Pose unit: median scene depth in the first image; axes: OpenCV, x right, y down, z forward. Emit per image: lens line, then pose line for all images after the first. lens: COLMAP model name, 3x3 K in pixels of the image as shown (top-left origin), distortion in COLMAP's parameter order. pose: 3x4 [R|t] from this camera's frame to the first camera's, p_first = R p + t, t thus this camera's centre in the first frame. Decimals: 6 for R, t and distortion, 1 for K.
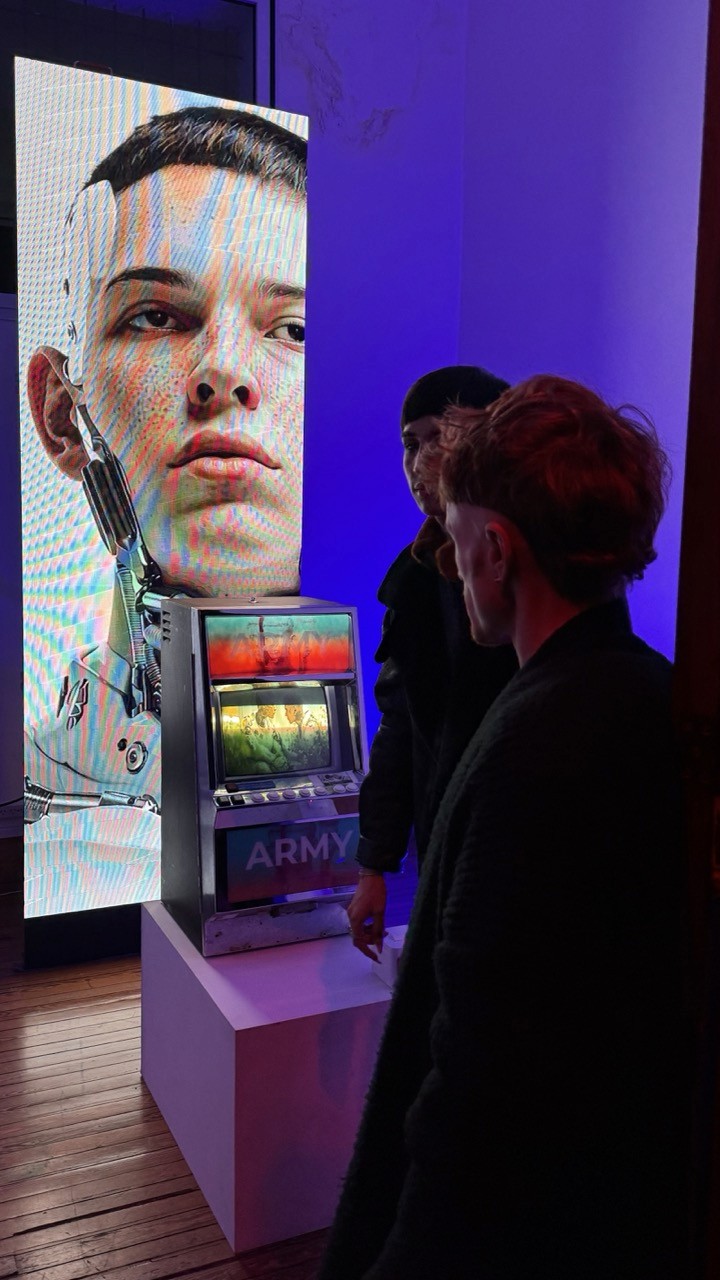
lens RADIAL K [[1019.0, 0, 360.0], [0, 1019.0, 640.0], [0, 0, 1]] dist [-0.004489, -0.008000]
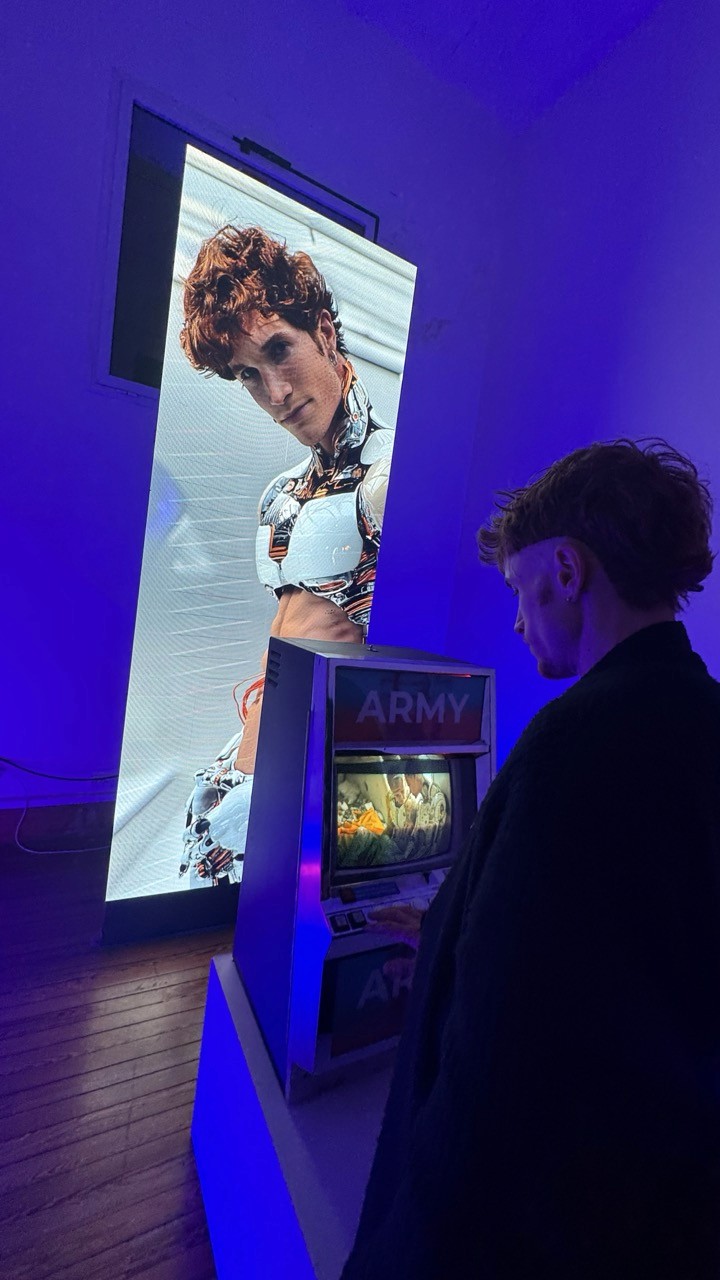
lens RADIAL K [[503.4, 0, 358.6], [0, 503.4, 639.7], [0, 0, 1]] dist [0.001088, 0.000207]
pose [[0.993492, 0.107191, 0.038512, -0.145305], [-0.105750, 0.993679, -0.037680, -0.033022], [-0.042308, 0.033362, 0.998547, 0.575931]]
